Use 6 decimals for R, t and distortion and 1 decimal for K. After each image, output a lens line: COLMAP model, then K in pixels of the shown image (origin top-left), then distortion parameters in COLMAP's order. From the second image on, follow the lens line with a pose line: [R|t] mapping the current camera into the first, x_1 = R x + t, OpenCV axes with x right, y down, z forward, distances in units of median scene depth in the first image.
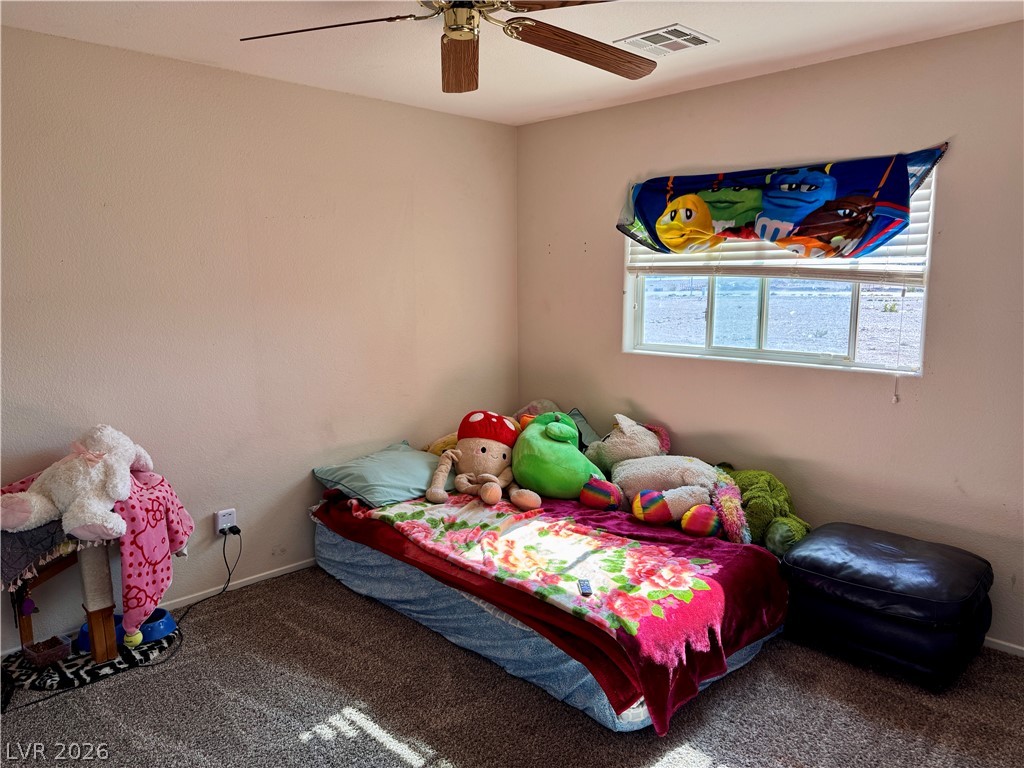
lens RADIAL K [[713.2, 0, 509.1], [0, 713.2, 389.2], [0, 0, 1]] dist [0.057029, -0.047161]
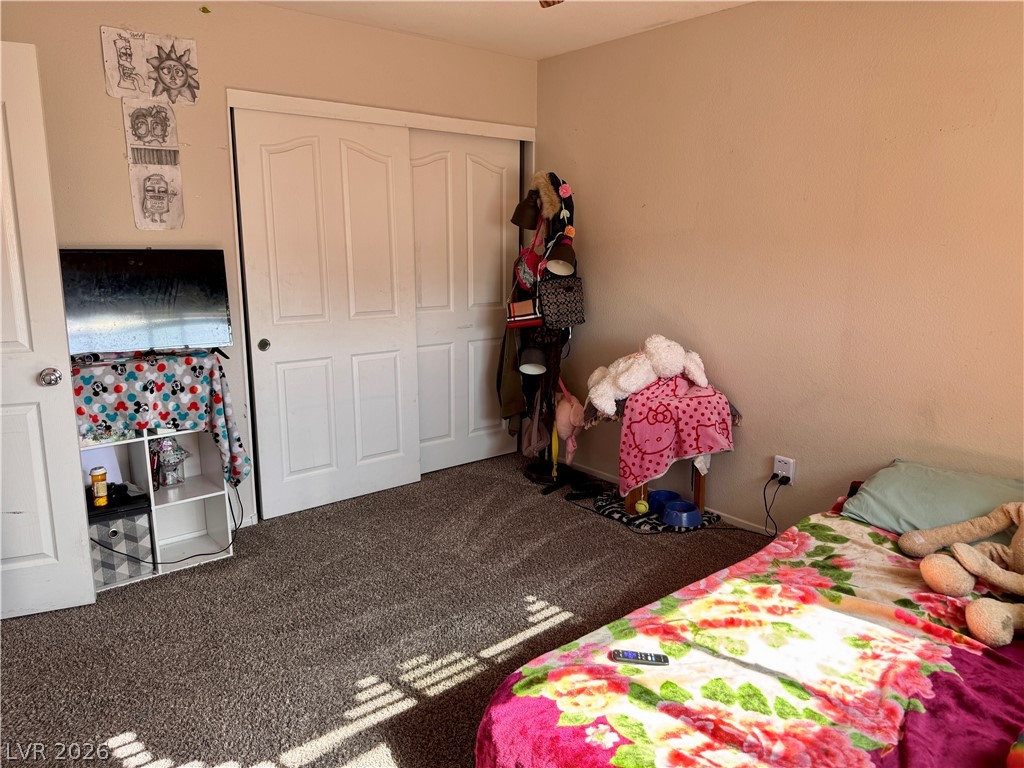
lens RADIAL K [[713.2, 0, 506.8], [0, 713.2, 379.7], [0, 0, 1]] dist [0.057029, -0.047161]
pose [[-0.070632, 0.201982, -0.976839, 0.679076], [-0.159327, 0.964428, 0.210936, -0.094465], [0.984696, 0.170535, -0.035938, 0.796089]]
